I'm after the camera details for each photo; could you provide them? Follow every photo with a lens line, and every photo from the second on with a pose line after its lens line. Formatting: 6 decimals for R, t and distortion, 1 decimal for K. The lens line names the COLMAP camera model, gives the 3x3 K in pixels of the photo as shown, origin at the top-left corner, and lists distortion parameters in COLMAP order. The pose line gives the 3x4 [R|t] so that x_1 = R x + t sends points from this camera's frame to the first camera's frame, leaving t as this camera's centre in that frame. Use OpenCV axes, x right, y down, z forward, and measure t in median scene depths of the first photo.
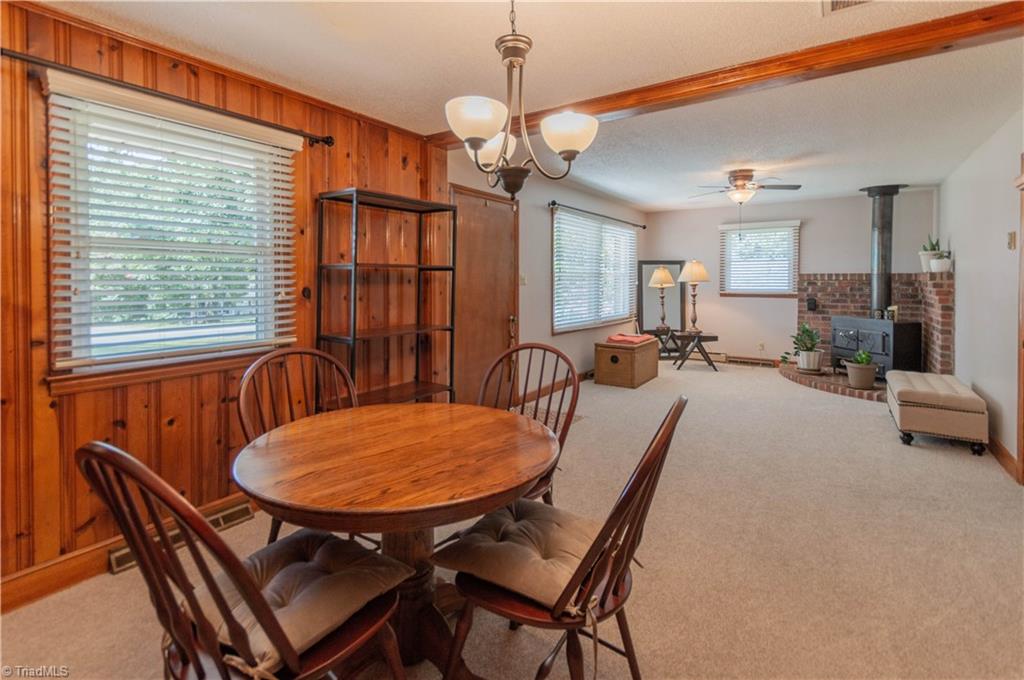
lens RADIAL K [[478.7, 0, 499.6], [0, 478.7, 290.8], [0, 0, 1]] dist [-0.001102, -0.000421]
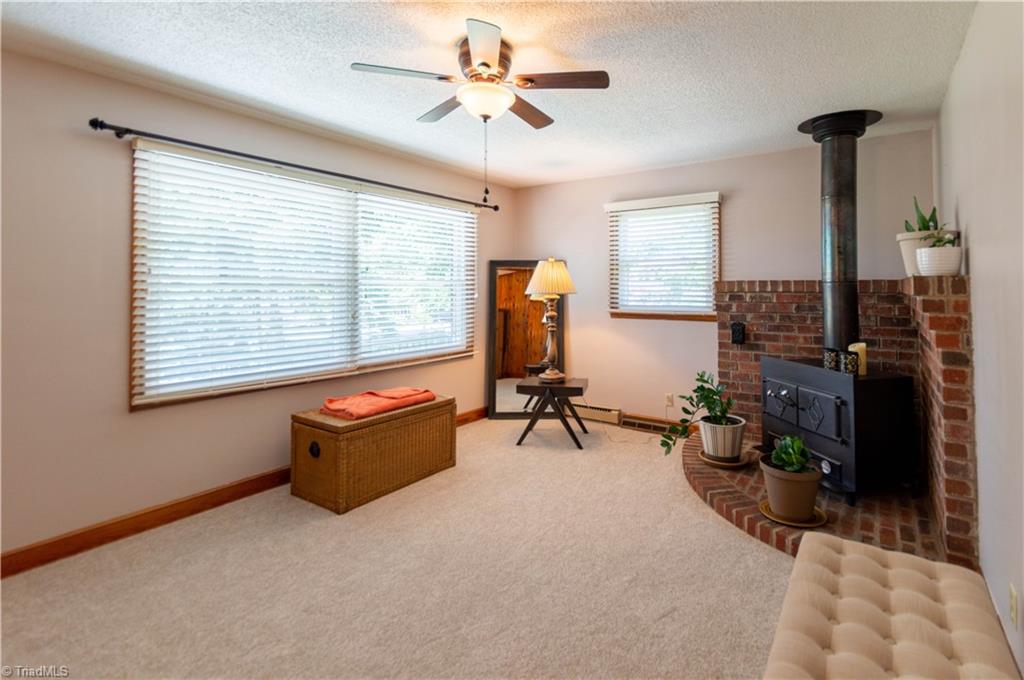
lens RADIAL K [[486.9, 0, 539.9], [0, 486.9, 278.6], [0, 0, 1]] dist [-0.000608, -0.000135]
pose [[0.999784, 0.001517, 0.020716, 0.448881], [-0.000601, 0.999023, -0.044184, -0.013490], [-0.020763, 0.044162, 0.998809, 0.459818]]
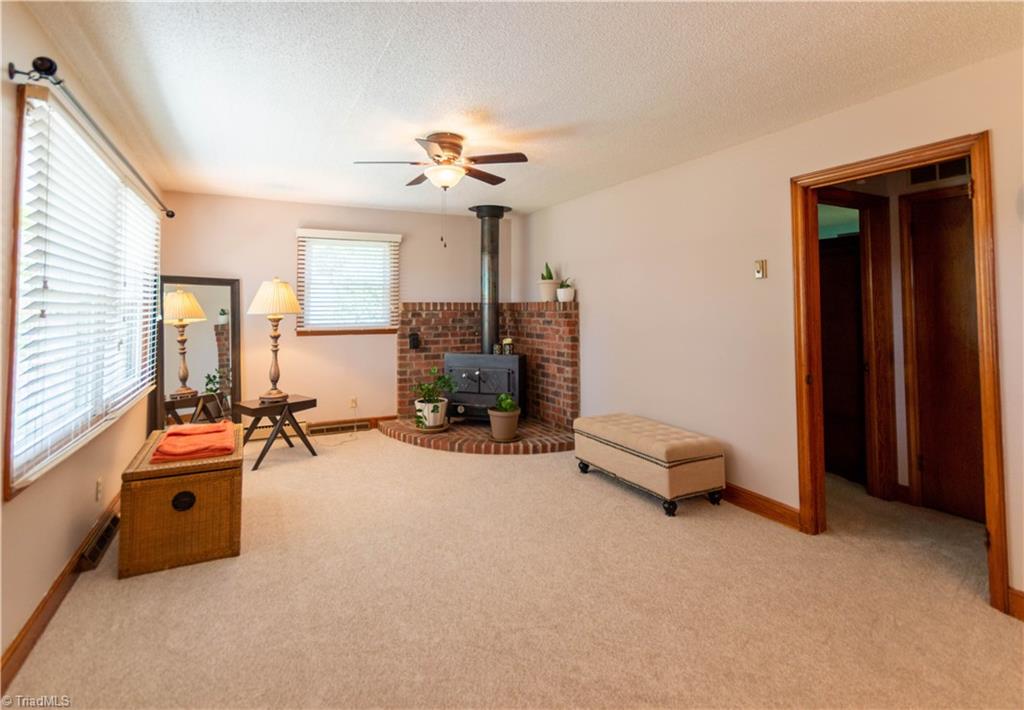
lens RADIAL K [[507.8, 0, 514.3], [0, 507.8, 284.9], [0, 0, 1]] dist [0.000582, 0.000429]
pose [[0.474309, 0.038104, 0.879534, -0.022762], [0.024149, 0.998124, -0.056265, -0.014822], [-0.880027, 0.047927, 0.472499, 0.504136]]
